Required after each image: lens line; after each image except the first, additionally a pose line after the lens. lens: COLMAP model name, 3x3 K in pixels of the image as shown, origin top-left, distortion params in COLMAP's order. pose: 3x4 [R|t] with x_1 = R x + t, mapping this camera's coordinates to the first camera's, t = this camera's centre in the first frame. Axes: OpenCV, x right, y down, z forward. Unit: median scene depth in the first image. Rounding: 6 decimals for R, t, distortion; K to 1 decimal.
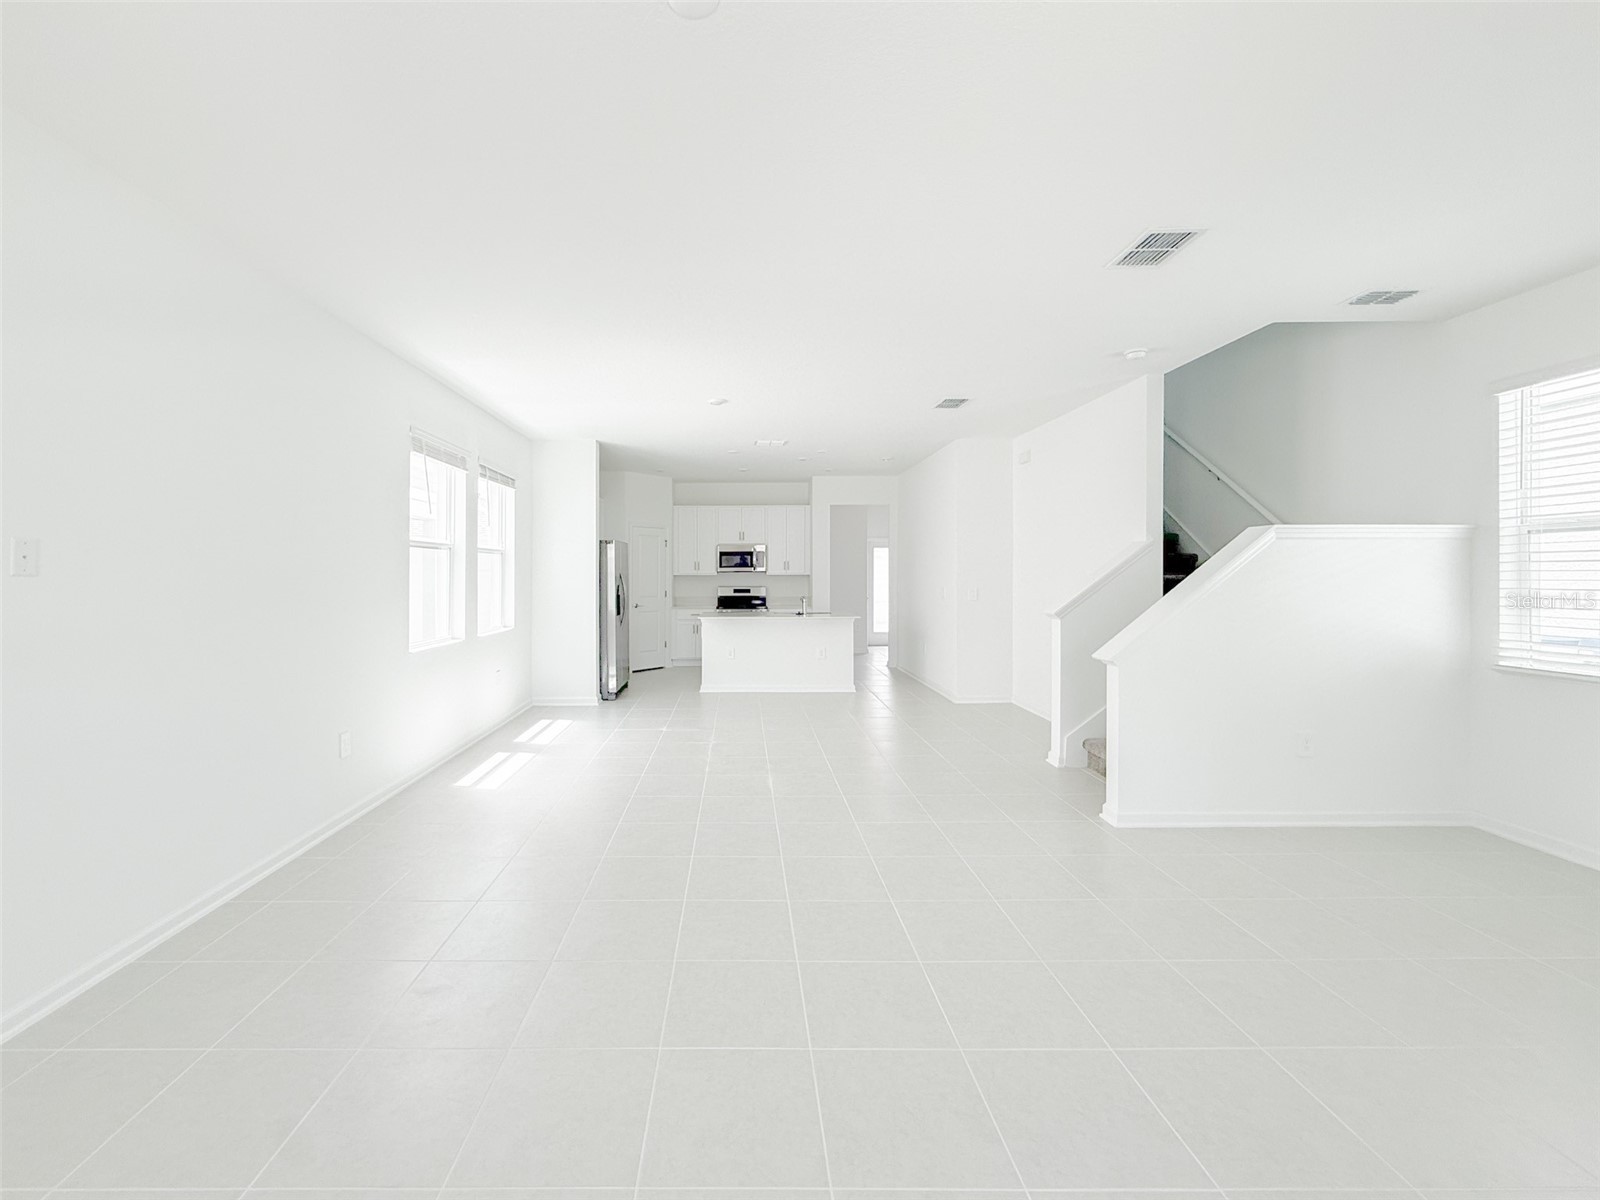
lens RADIAL K [[644.9, 0, 796.9], [0, 644.9, 572.6], [0, 0, 1]] dist [0.000104, -0.000593]
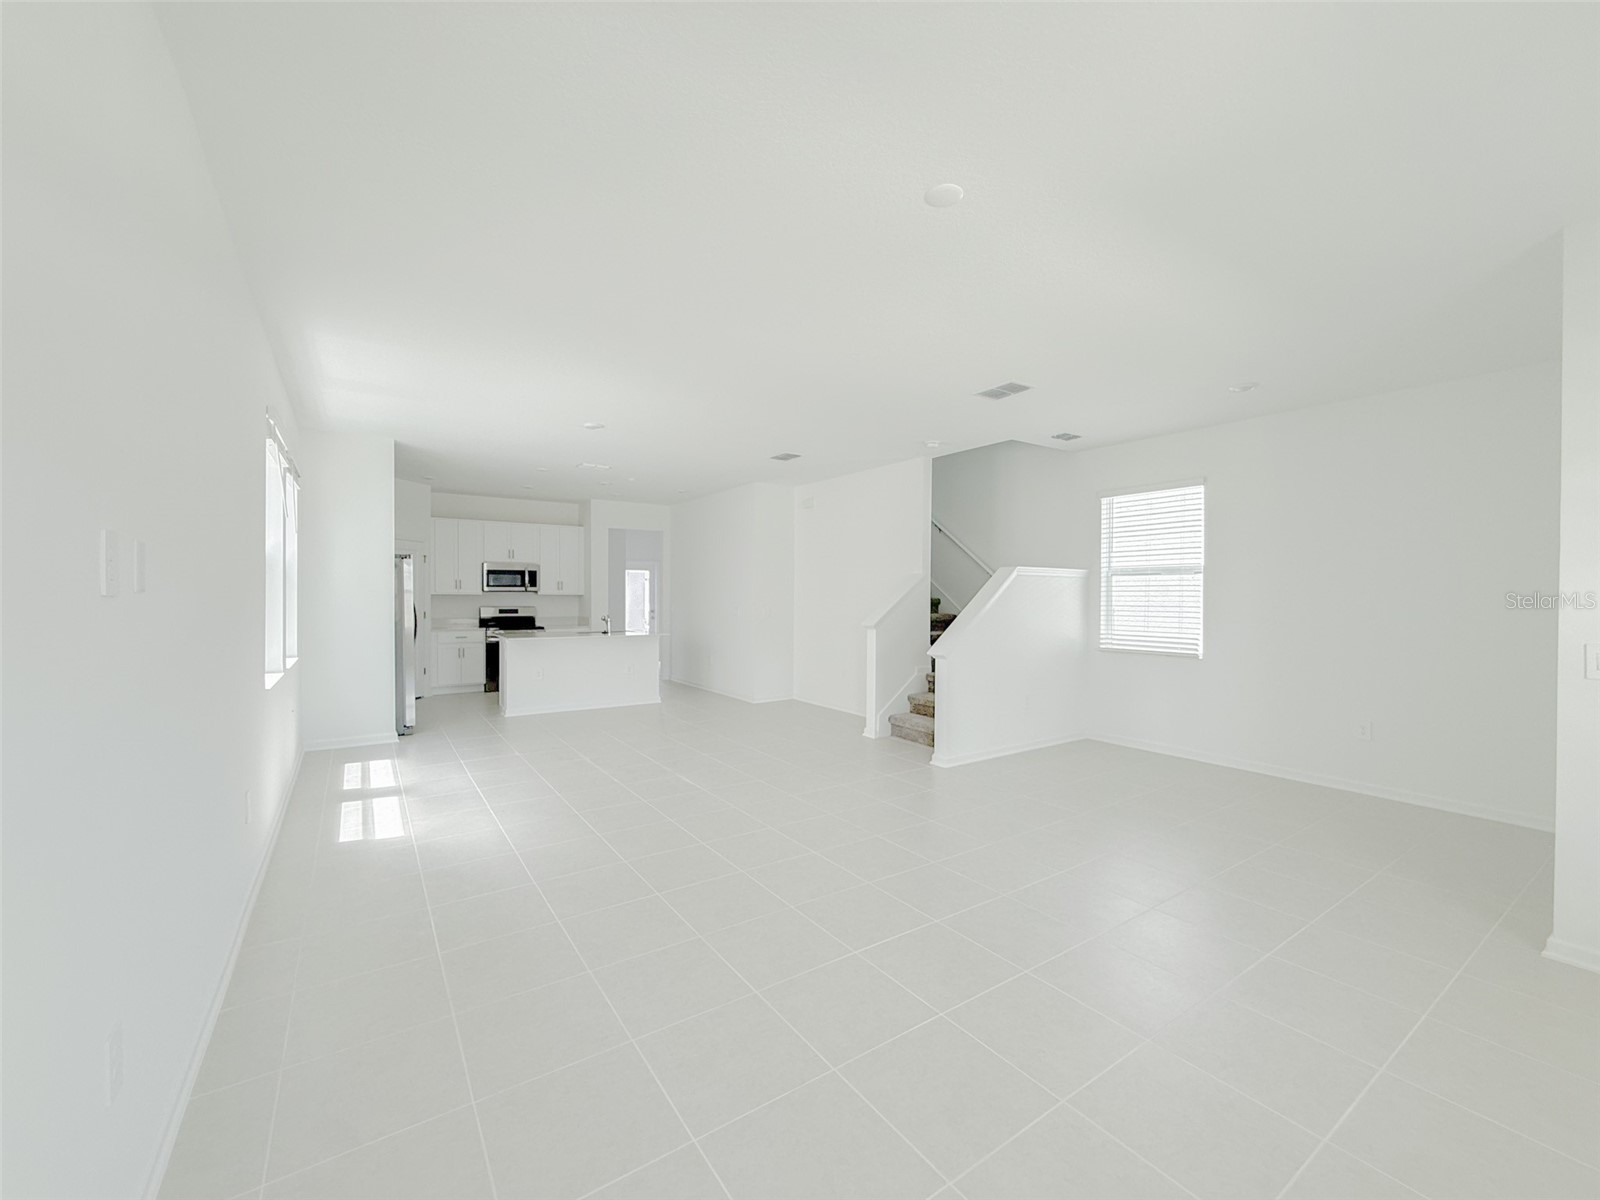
lens RADIAL K [[644.9, 0, 746.2], [0, 644.9, 599.3], [0, 0, 1]] dist [0.000104, -0.000593]
pose [[0.841764, 0.002051, 0.539841, -0.377151], [-0.007784, 0.999935, 0.008337, -0.000199], [-0.539789, -0.011220, 0.841726, 0.003087]]
